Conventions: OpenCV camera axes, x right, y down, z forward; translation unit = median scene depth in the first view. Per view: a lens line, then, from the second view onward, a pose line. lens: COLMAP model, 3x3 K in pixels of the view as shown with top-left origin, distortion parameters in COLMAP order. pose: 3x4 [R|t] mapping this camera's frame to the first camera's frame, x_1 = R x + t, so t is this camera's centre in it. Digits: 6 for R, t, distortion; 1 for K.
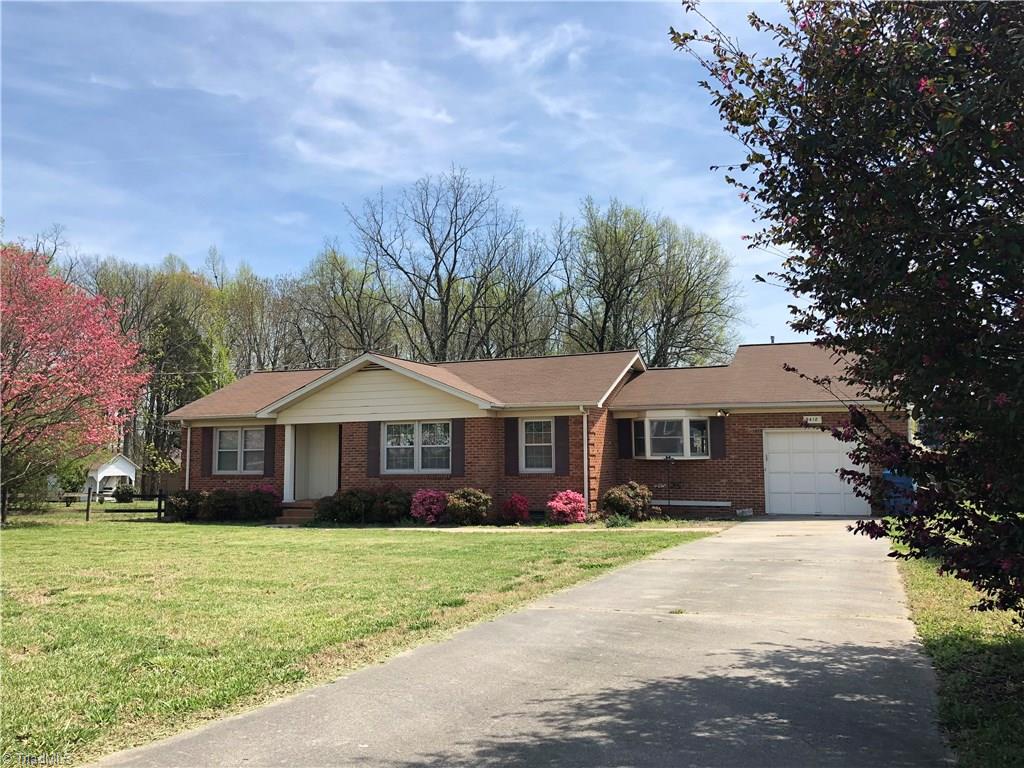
lens RADIAL K [[863.2, 0, 544.4], [0, 863.2, 418.1], [0, 0, 1]] dist [0.083789, -0.003108]
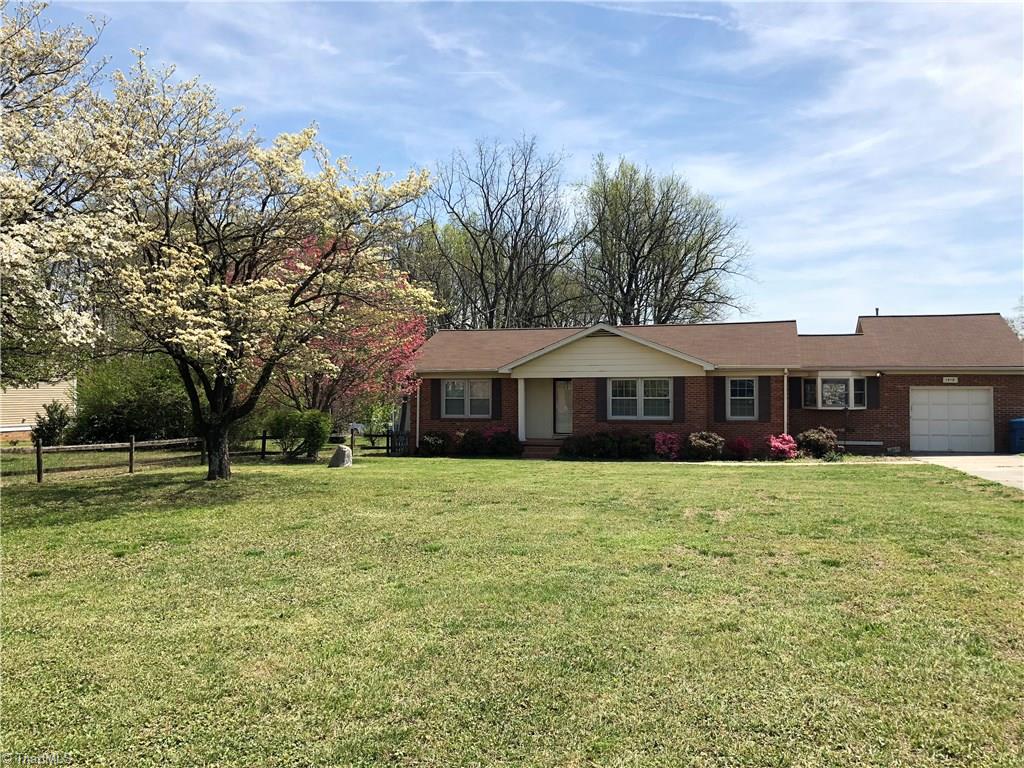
lens RADIAL K [[847.1, 0, 512.0], [0, 847.1, 384.0], [0, 0, 1]] dist [0.002058, -0.007670]
pose [[0.995262, 0.006359, 0.097018, -0.454966], [-0.010156, 0.999199, 0.038697, -0.033563], [-0.096694, -0.039499, 0.994530, -0.209180]]
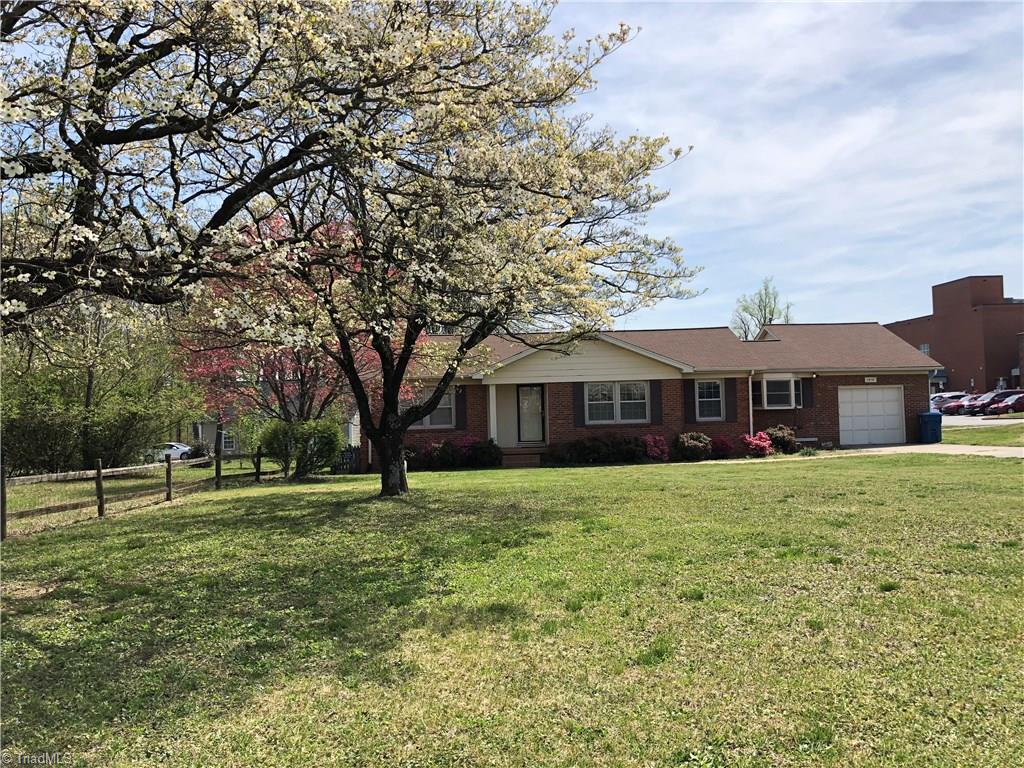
lens RADIAL K [[845.2, 0, 512.0], [0, 845.2, 384.0], [0, 0, 1]] dist [0.034696, -0.000480]
pose [[0.904428, -0.004050, 0.426606, -0.812995], [-0.000630, 0.999941, 0.010829, -0.006430], [-0.426625, -0.010063, 0.904373, -0.046572]]
